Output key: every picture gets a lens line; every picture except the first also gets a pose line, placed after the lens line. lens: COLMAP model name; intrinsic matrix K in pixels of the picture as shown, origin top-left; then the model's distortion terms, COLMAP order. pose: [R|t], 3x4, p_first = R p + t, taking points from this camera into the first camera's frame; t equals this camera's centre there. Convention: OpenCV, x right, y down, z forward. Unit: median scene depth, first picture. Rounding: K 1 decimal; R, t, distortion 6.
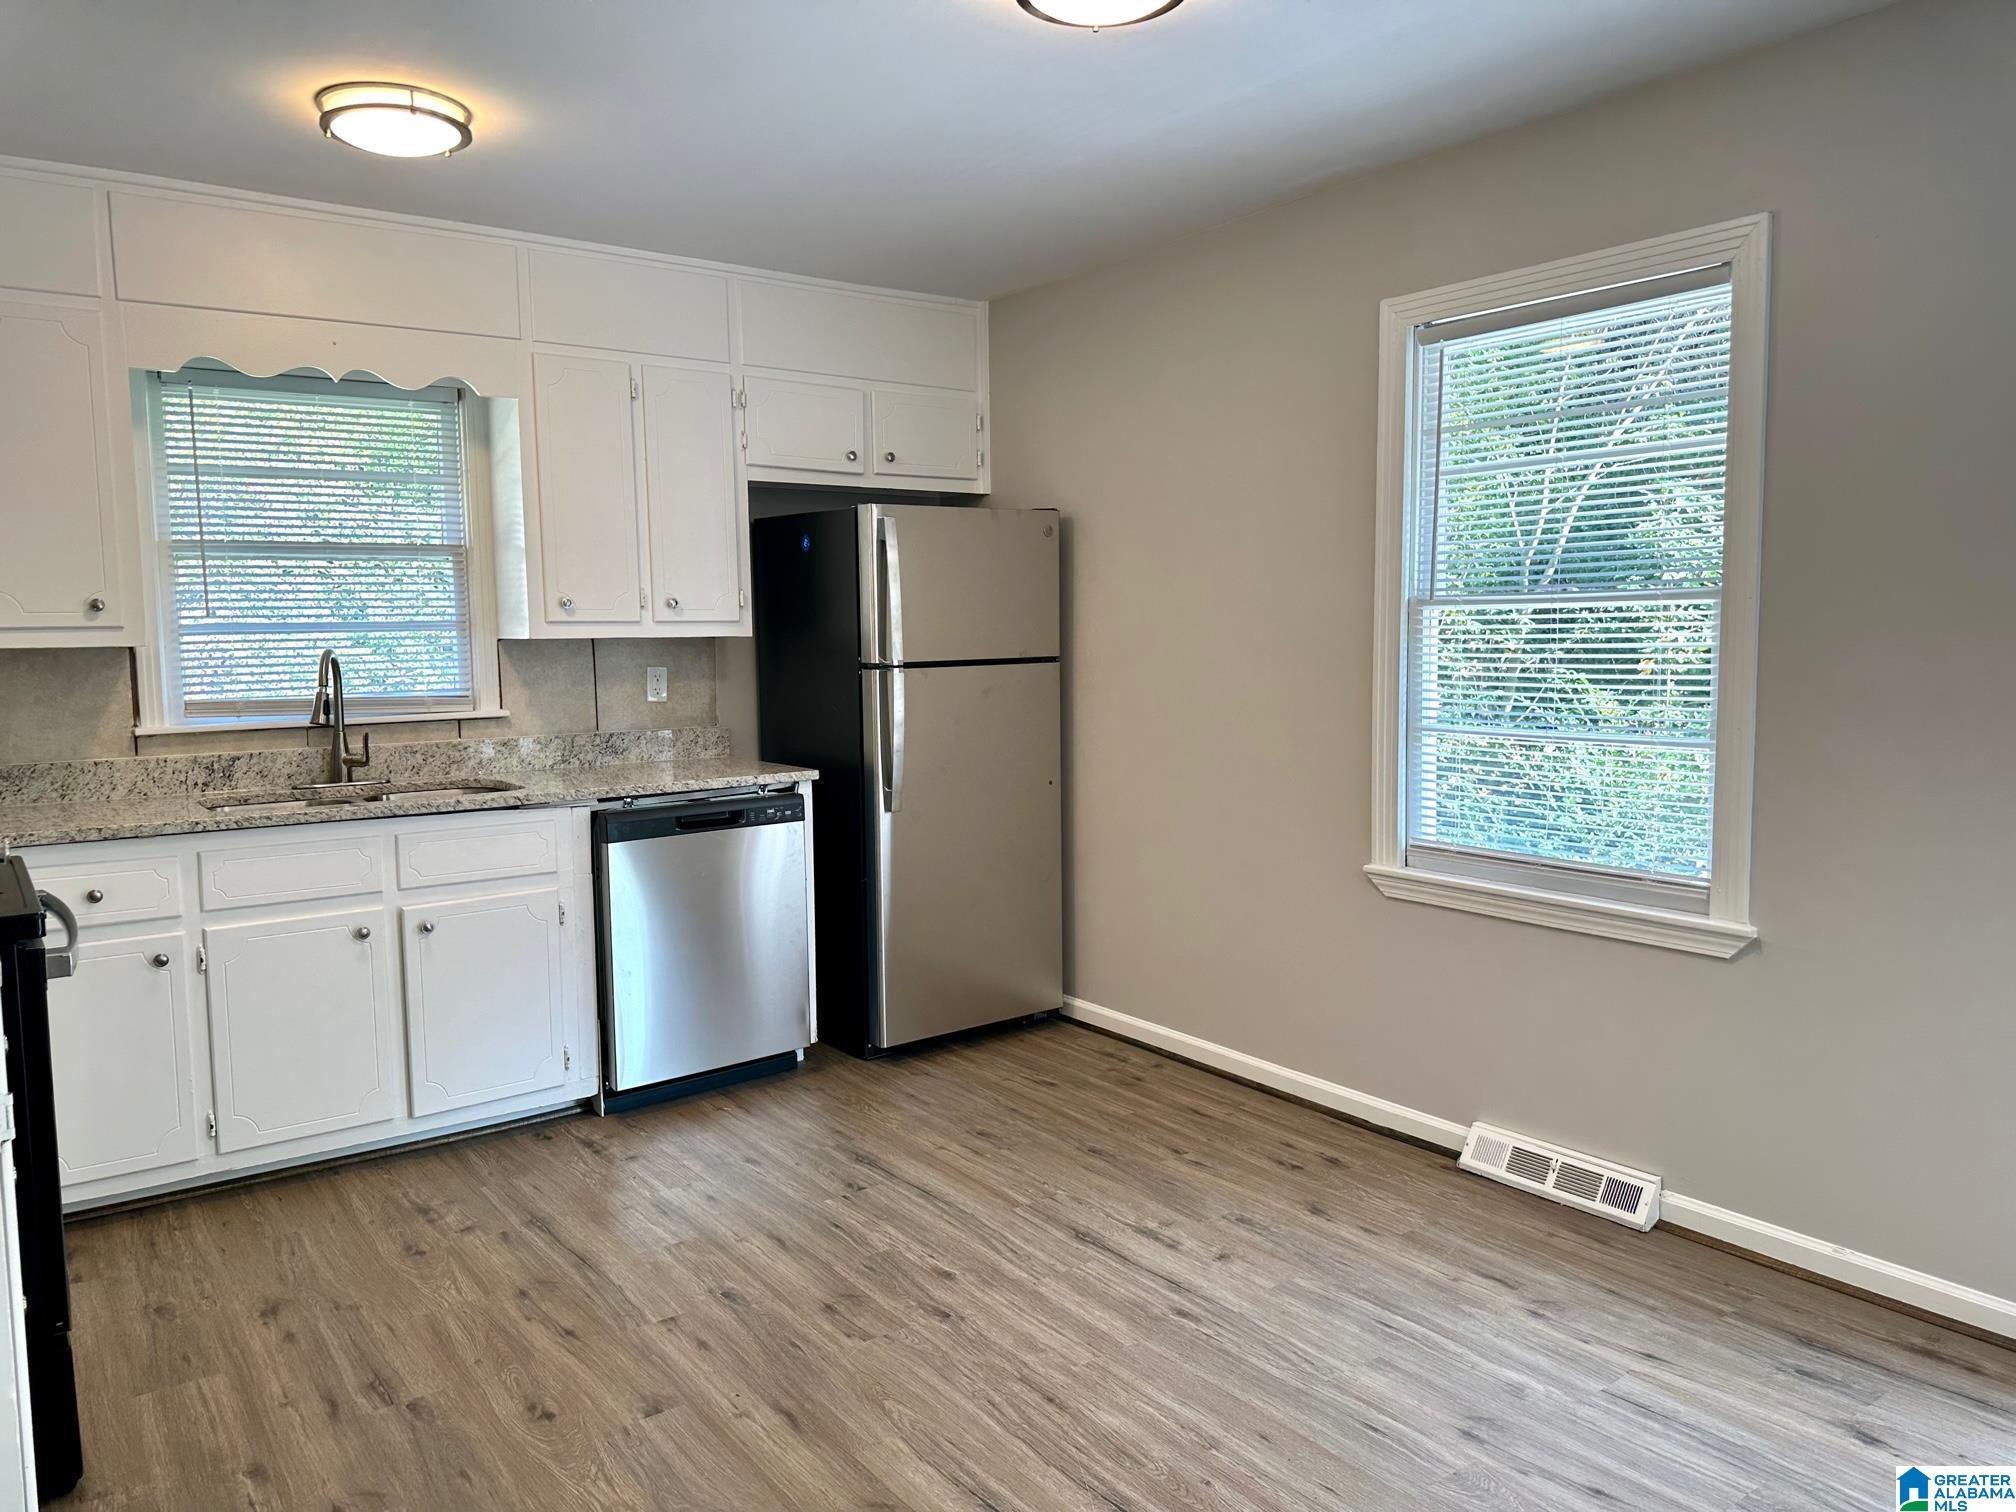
lens RADIAL K [[1427.1, 0, 1000.0], [0, 1427.1, 750.2], [0, 0, 1]] dist [0.099425, -0.100995]
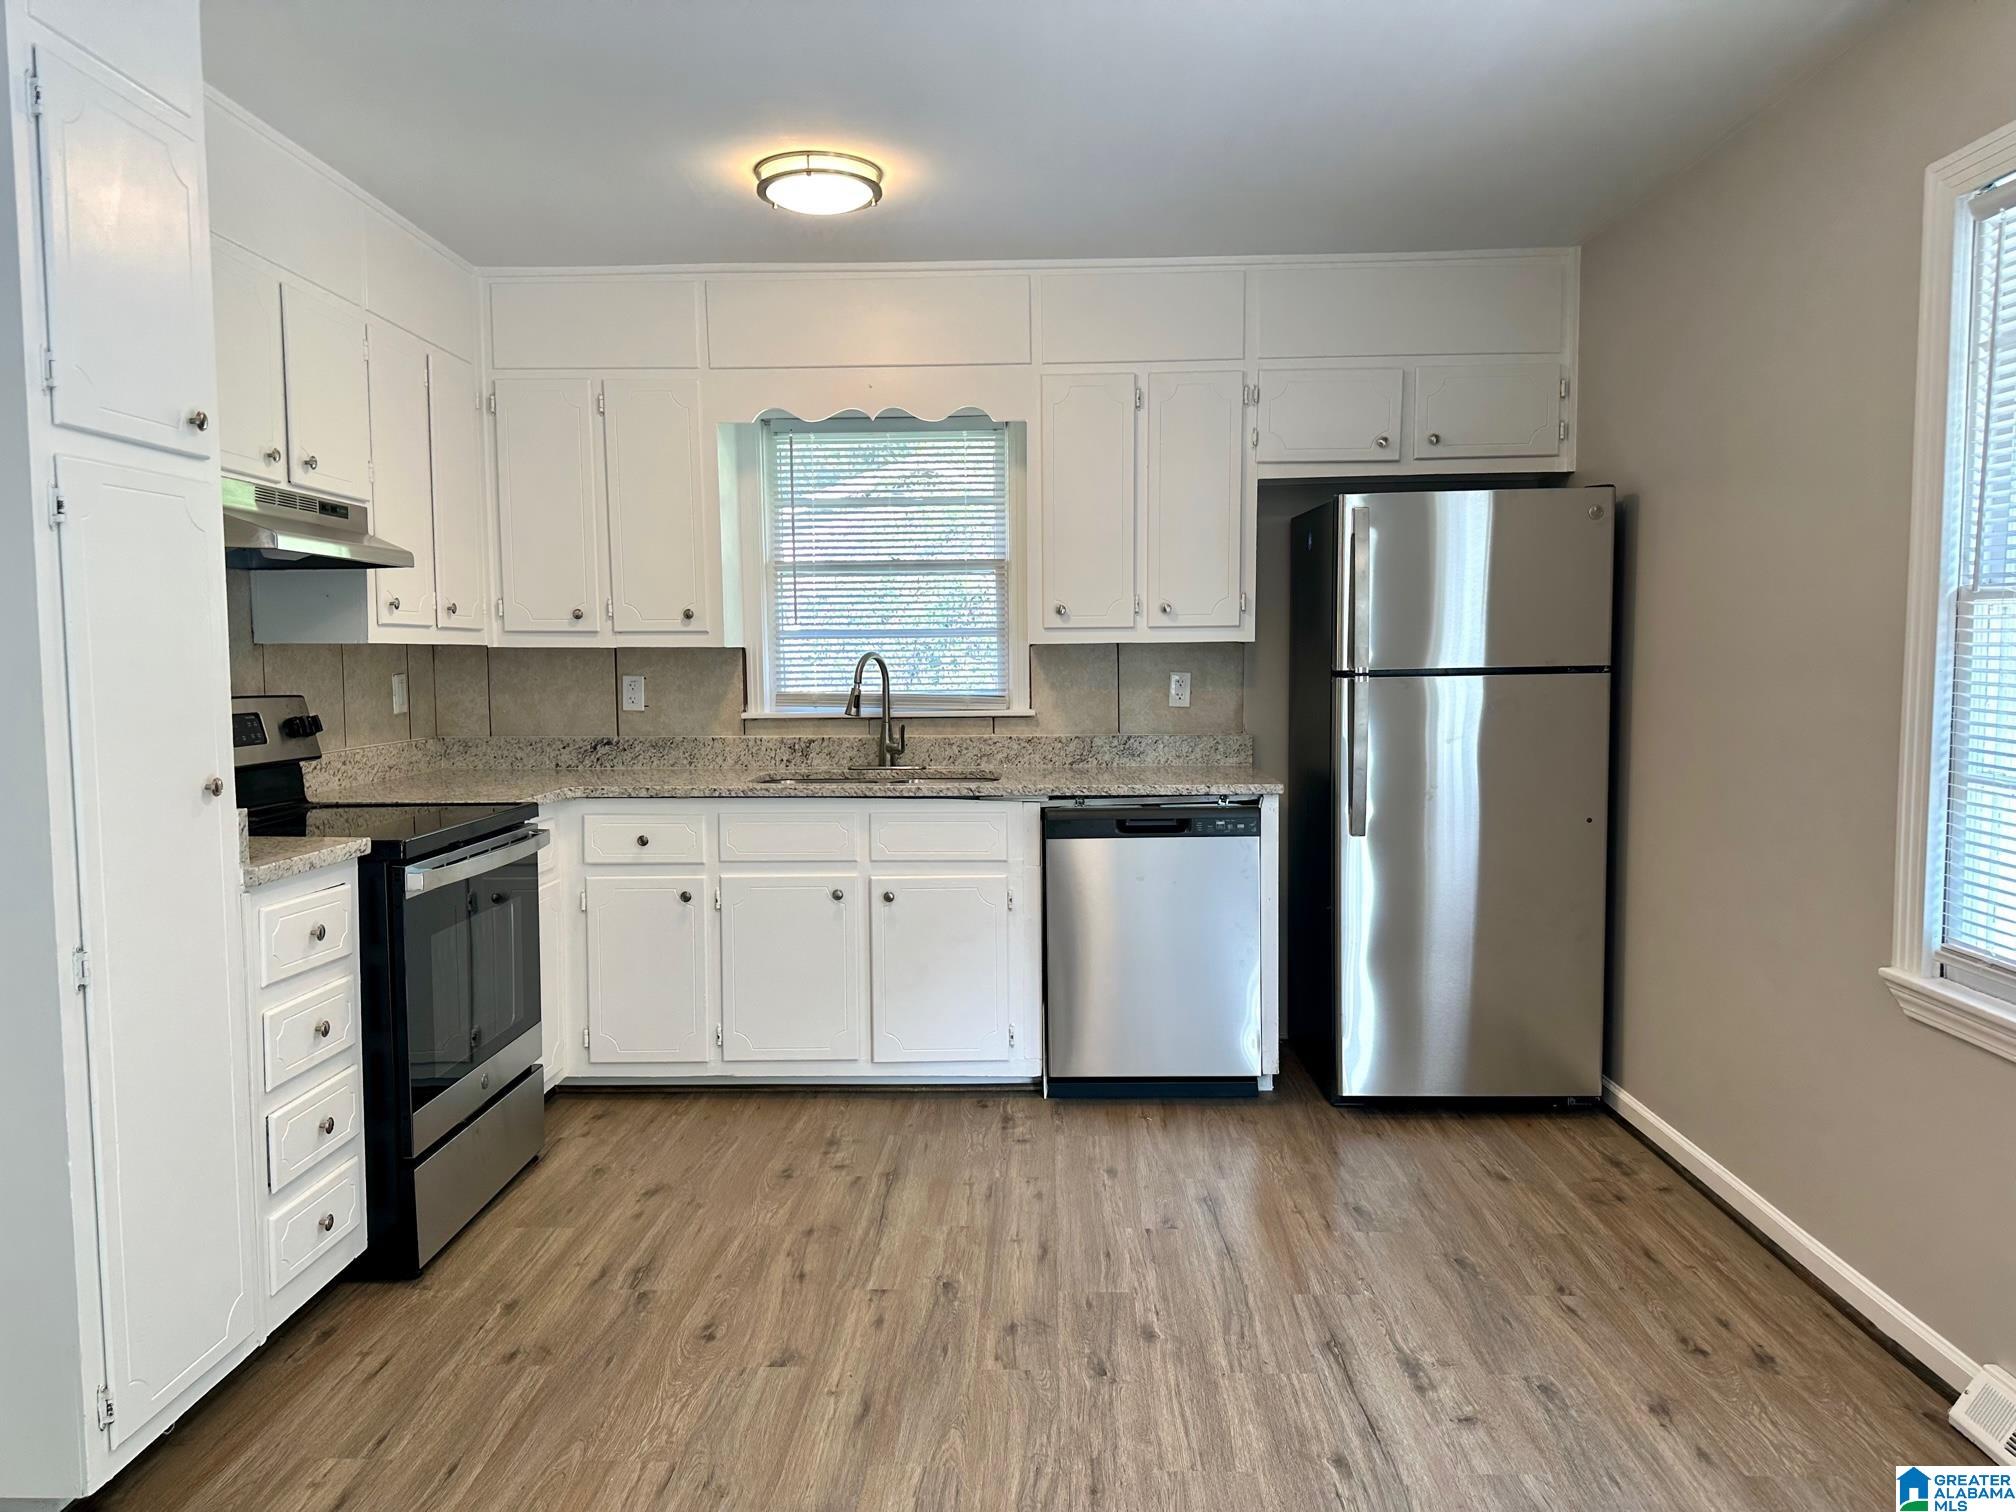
lens RADIAL K [[1427.1, 0, 1007.2], [0, 1427.1, 759.5], [0, 0, 1]] dist [0.099425, -0.100995]
pose [[0.793774, 0.056520, -0.605580, 0.346828], [-0.056335, 0.998225, 0.019323, -0.011891], [0.605598, 0.018777, 0.795549, 0.166468]]
